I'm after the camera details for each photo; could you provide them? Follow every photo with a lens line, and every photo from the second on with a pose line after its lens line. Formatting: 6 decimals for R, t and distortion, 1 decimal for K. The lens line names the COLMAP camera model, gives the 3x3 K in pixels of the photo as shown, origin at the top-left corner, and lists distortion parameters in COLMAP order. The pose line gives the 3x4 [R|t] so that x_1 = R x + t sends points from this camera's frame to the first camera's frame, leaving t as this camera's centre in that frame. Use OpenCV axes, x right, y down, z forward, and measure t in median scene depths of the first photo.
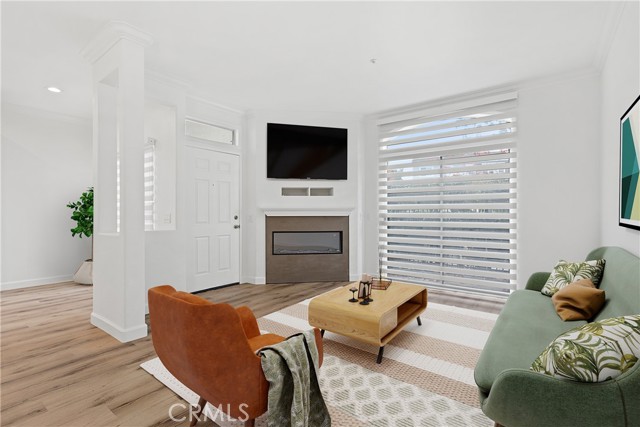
lens RADIAL K [[302.6, 0, 318.8], [0, 302.6, 213.6], [0, 0, 1]] dist [-0.000722, 0.001137]
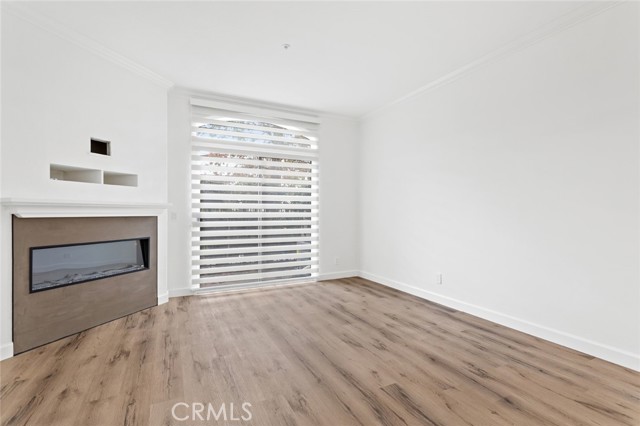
lens RADIAL K [[302.6, 0, 321.5], [0, 302.6, 215.0], [0, 0, 1]] dist [-0.000722, 0.001137]
pose [[0.432699, -0.005099, 0.901524, -0.395024], [0.001740, 0.999987, 0.004820, 0.002516], [-0.901537, -0.000517, 0.432702, 0.332910]]
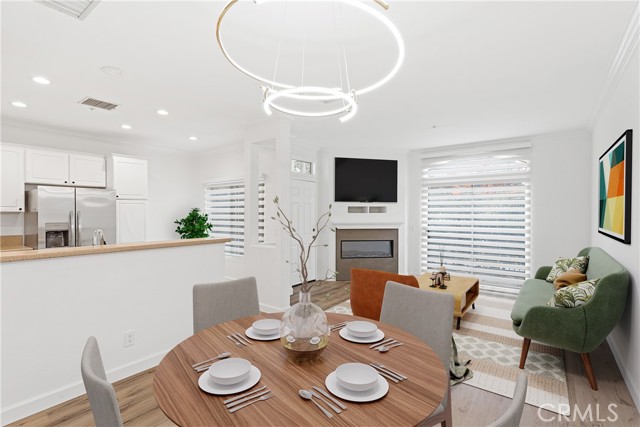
lens RADIAL K [[302.6, 0, 322.4], [0, 302.6, 214.1], [0, 0, 1]] dist [-0.000722, 0.001137]
pose [[0.999815, 0.002458, 0.019083, -0.255197], [-0.002435, 0.999996, -0.001213, -0.052754], [-0.019086, 0.001167, 0.999817, -0.297265]]
